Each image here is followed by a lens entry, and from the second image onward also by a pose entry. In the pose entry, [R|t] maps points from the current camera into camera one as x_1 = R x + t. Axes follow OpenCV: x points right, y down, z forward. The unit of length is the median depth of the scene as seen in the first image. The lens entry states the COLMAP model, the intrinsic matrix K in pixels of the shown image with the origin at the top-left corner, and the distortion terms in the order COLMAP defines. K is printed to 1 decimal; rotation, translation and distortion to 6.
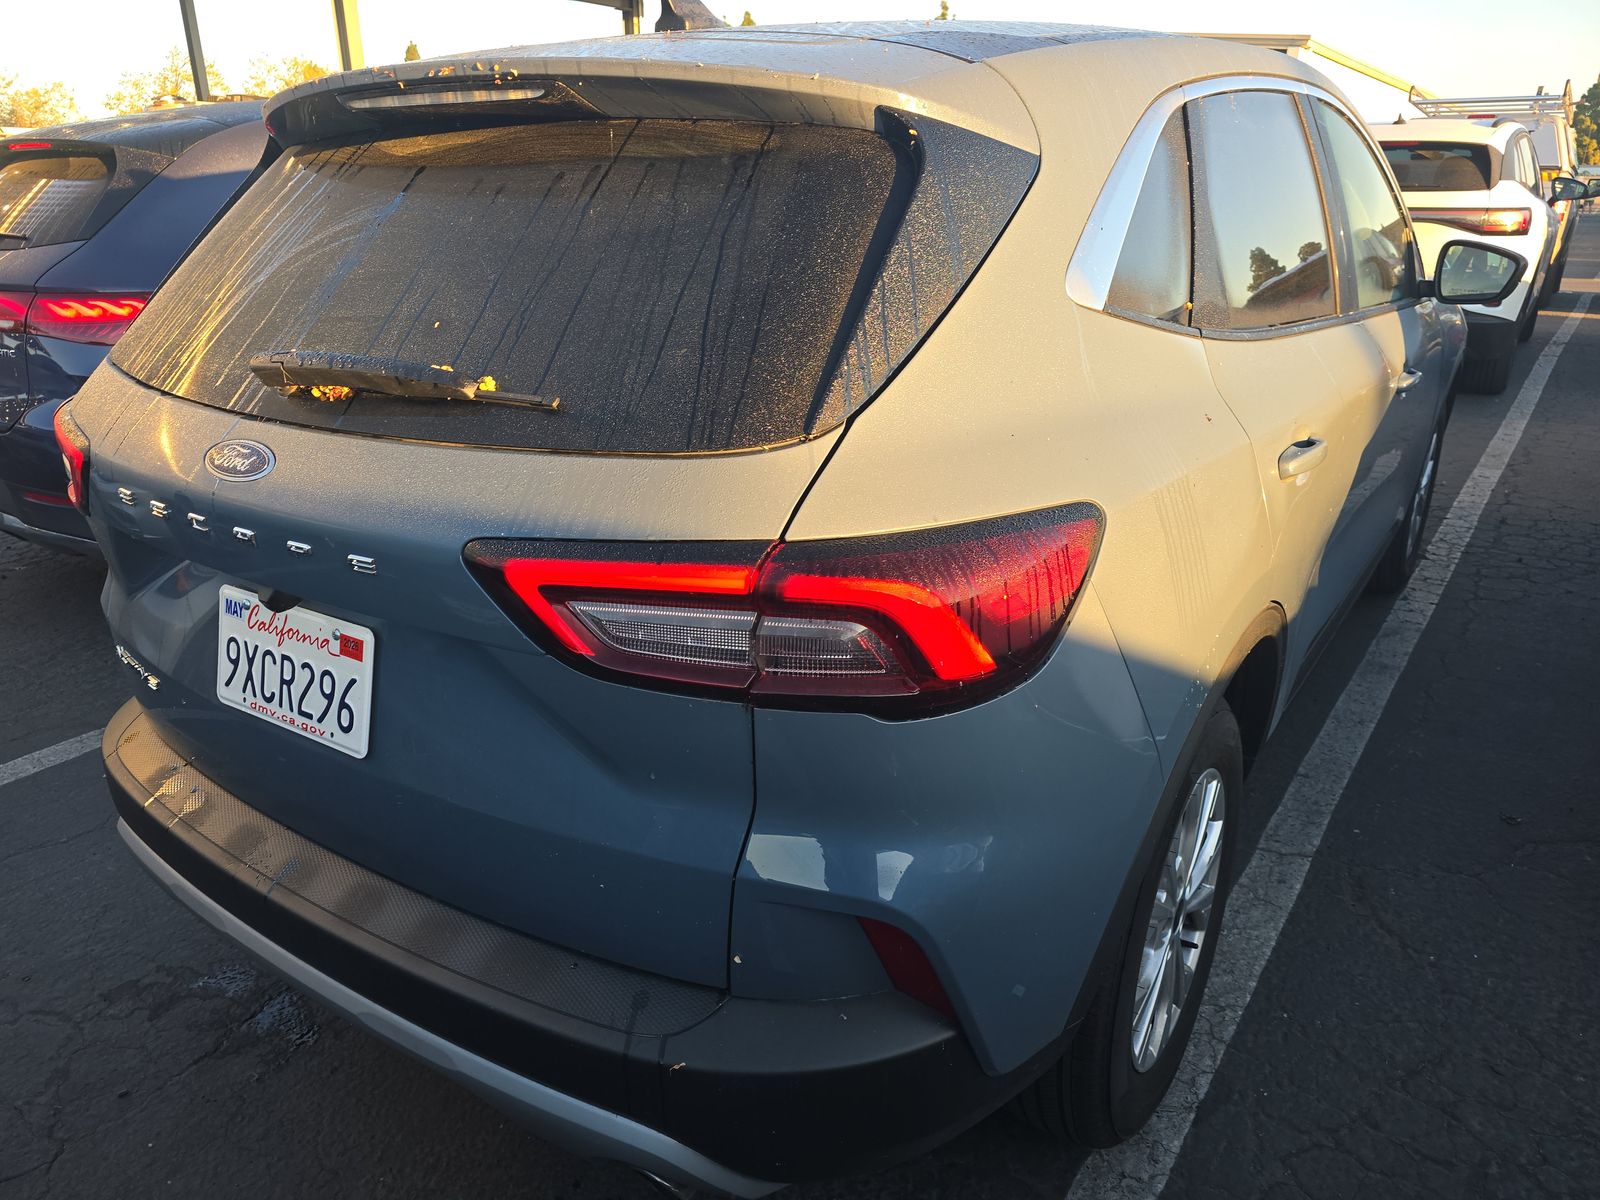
lens RADIAL K [[1092.0, 0, 808.4], [0, 1092.0, 607.2], [0, 0, 1]] dist [0.059161, -0.050754]
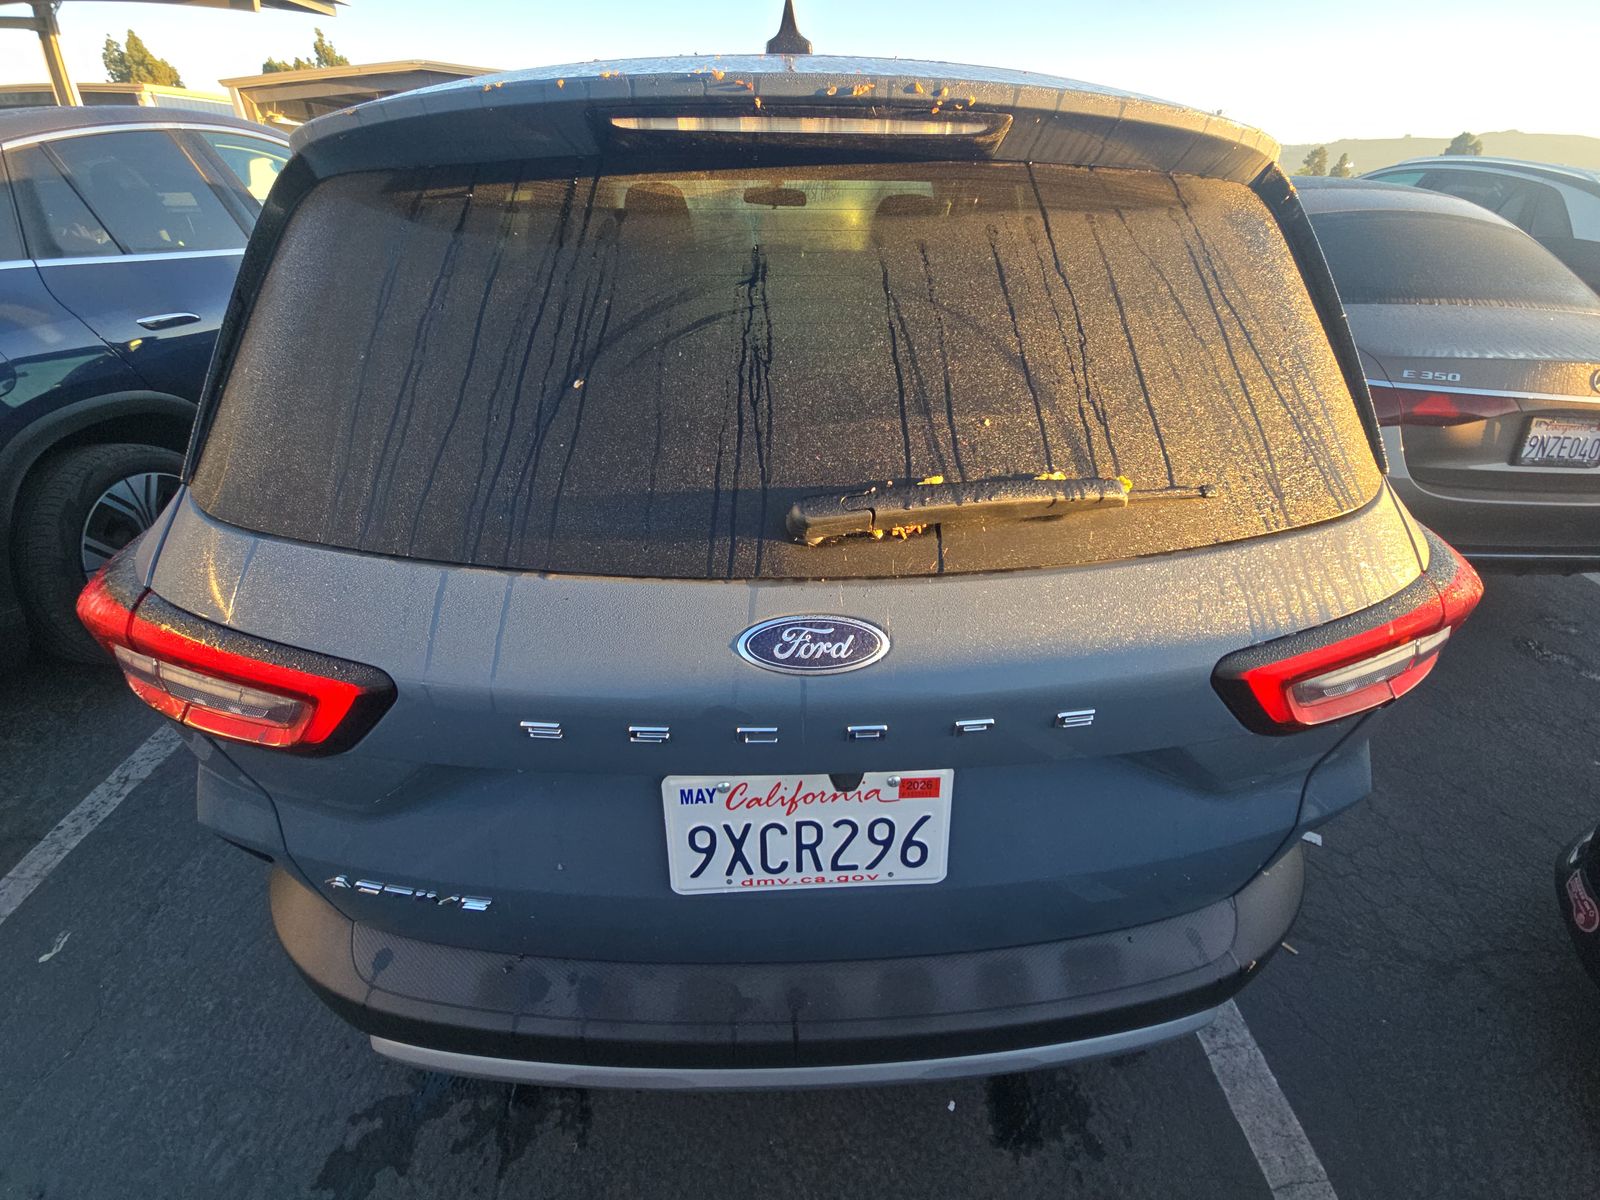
lens RADIAL K [[637.4, 0, 800.0], [0, 637.4, 600.0], [0, 0, 1]] dist [0.018551, -0.011418]
pose [[0.804113, -0.304676, 0.510466, -0.696696], [0.202884, 0.947774, 0.246094, -0.257312], [-0.558785, -0.094322, 0.823931, 0.605098]]
